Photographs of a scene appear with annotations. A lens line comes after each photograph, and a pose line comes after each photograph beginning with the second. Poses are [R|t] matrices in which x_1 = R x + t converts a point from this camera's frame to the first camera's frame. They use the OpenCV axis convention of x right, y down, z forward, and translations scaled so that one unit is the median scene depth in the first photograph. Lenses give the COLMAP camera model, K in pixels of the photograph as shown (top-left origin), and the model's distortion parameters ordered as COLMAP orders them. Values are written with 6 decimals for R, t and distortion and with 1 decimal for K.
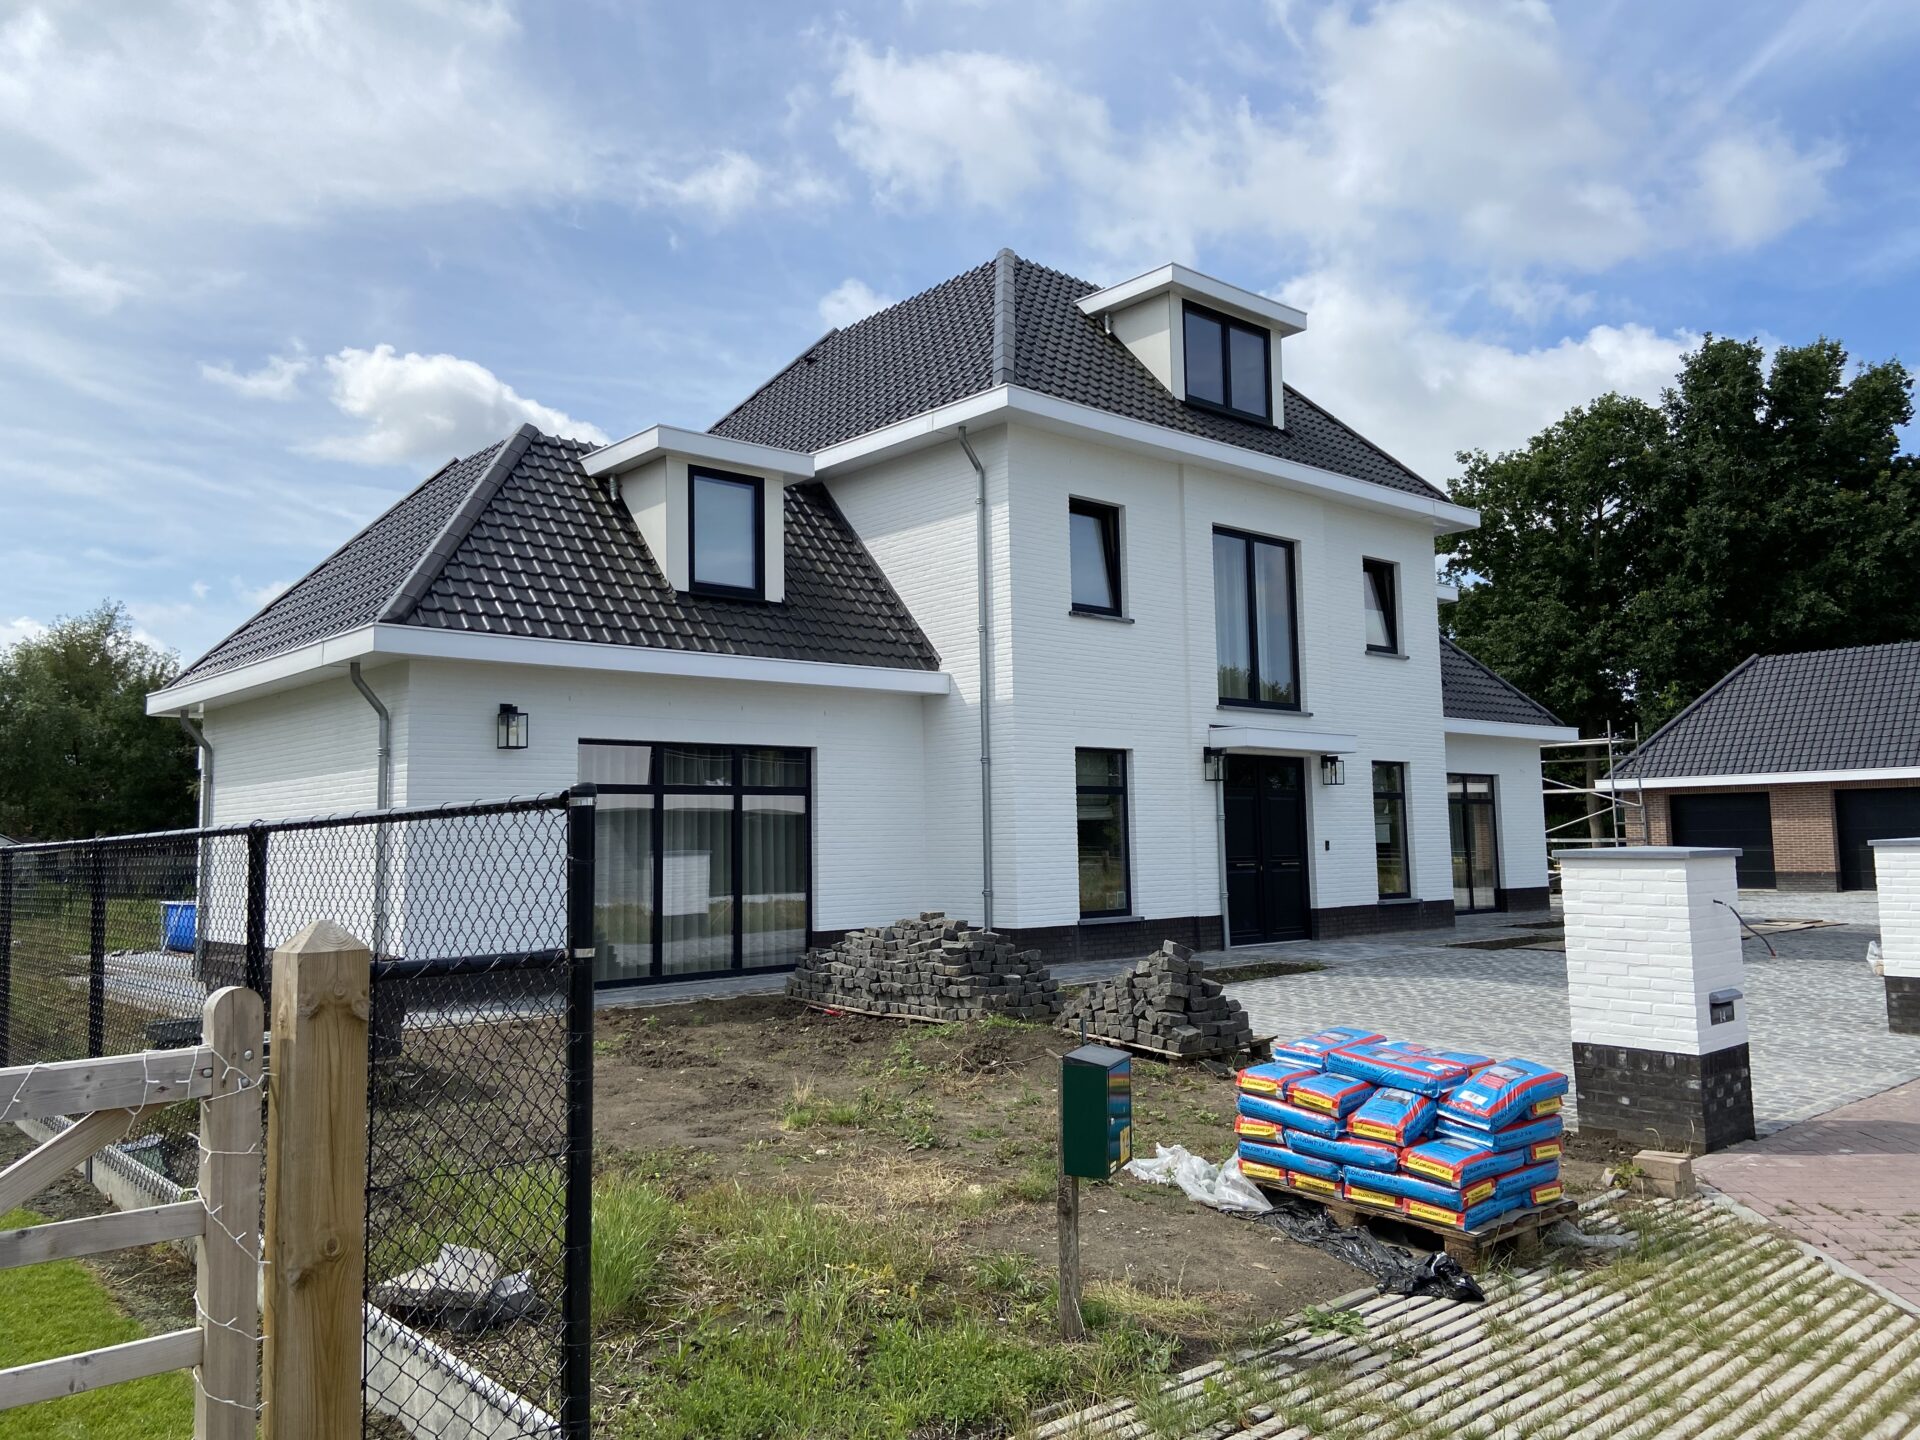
lens RADIAL K [[1443.1, 0, 933.5], [0, 1443.1, 699.7], [0, 0, 1]] dist [0.091296, -0.102462]
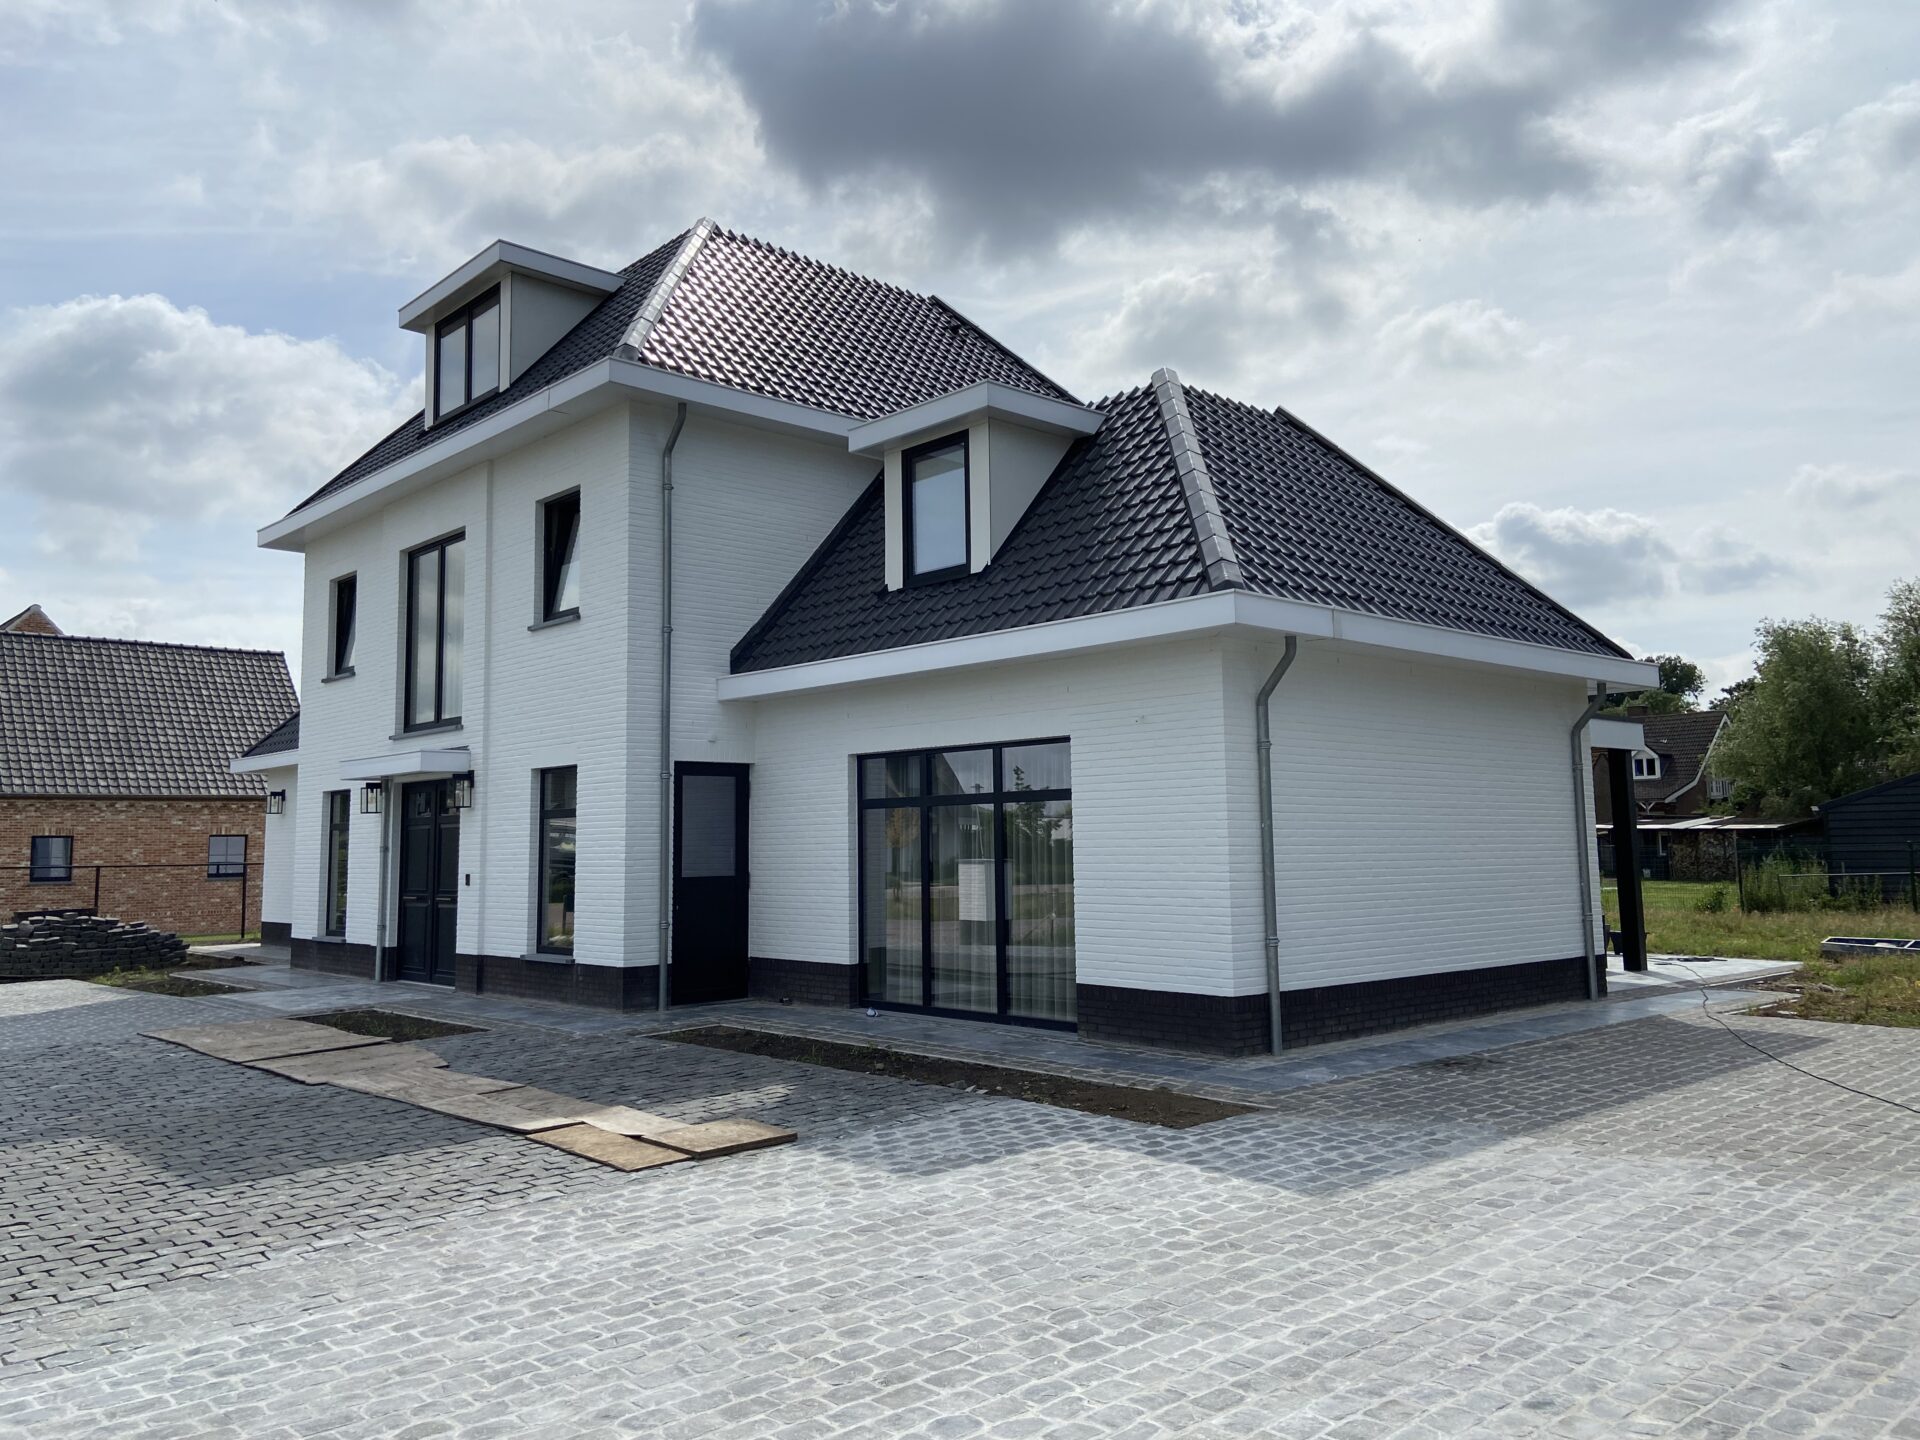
lens RADIAL K [[1443.1, 0, 963.5], [0, 1443.1, 700.9], [0, 0, 1]] dist [0.091296, -0.102462]
pose [[0.030545, -0.090743, -0.995406, 1.230428], [0.100755, 0.991078, -0.087257, 0.109576], [0.994442, -0.097627, 0.039415, 1.375748]]
